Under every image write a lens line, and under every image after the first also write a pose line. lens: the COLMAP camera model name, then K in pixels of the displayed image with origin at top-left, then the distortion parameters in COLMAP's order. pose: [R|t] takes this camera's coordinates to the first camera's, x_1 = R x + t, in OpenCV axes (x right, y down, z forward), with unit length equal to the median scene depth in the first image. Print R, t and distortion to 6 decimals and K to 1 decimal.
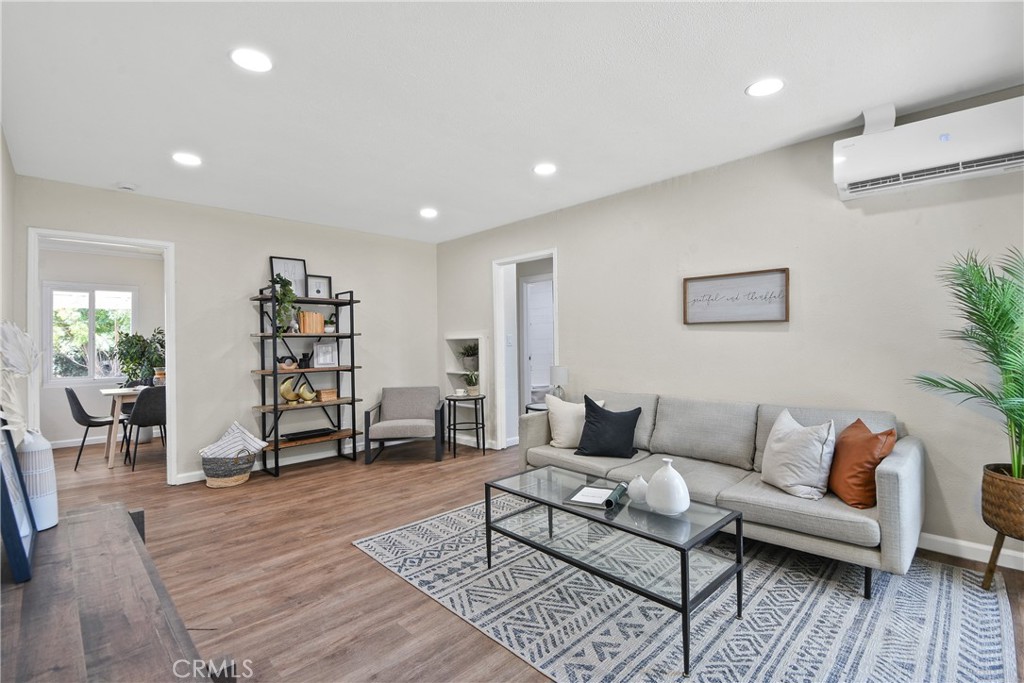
lens RADIAL K [[465.2, 0, 514.1], [0, 465.2, 339.6], [0, 0, 1]] dist [0.009606, -0.002650]
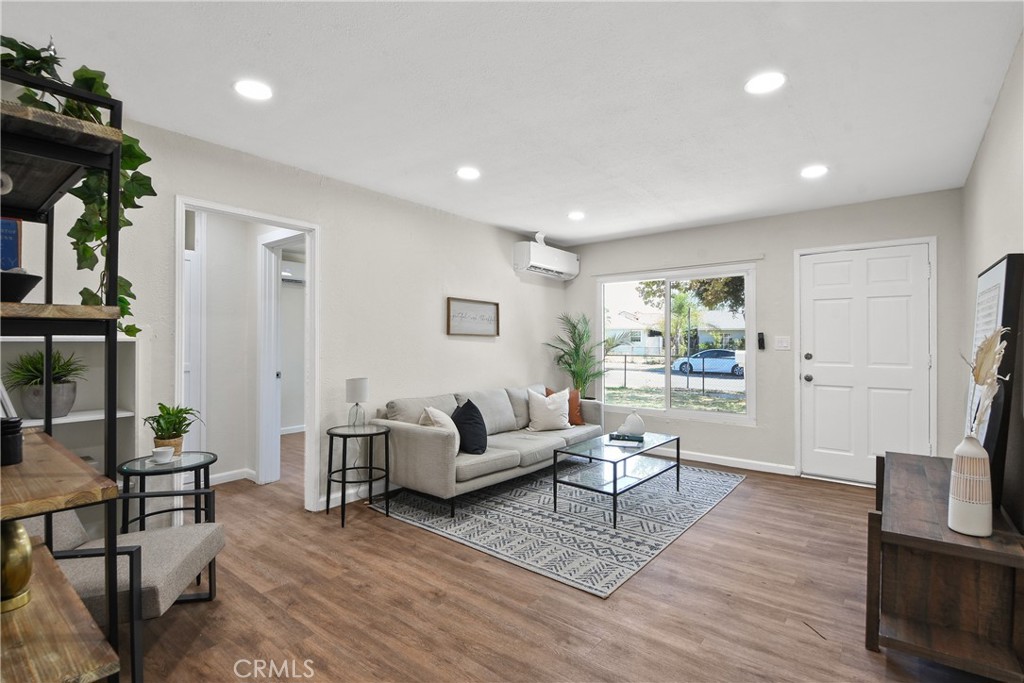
lens RADIAL K [[481.1, 0, 514.1], [0, 481.1, 346.0], [0, 0, 1]] dist [-0.000455, -0.000105]
pose [[-0.117972, 0.011195, 0.992954, -1.213489], [-0.001743, 0.999933, -0.011481, 0.013979], [-0.993015, -0.003085, -0.117945, 1.318245]]
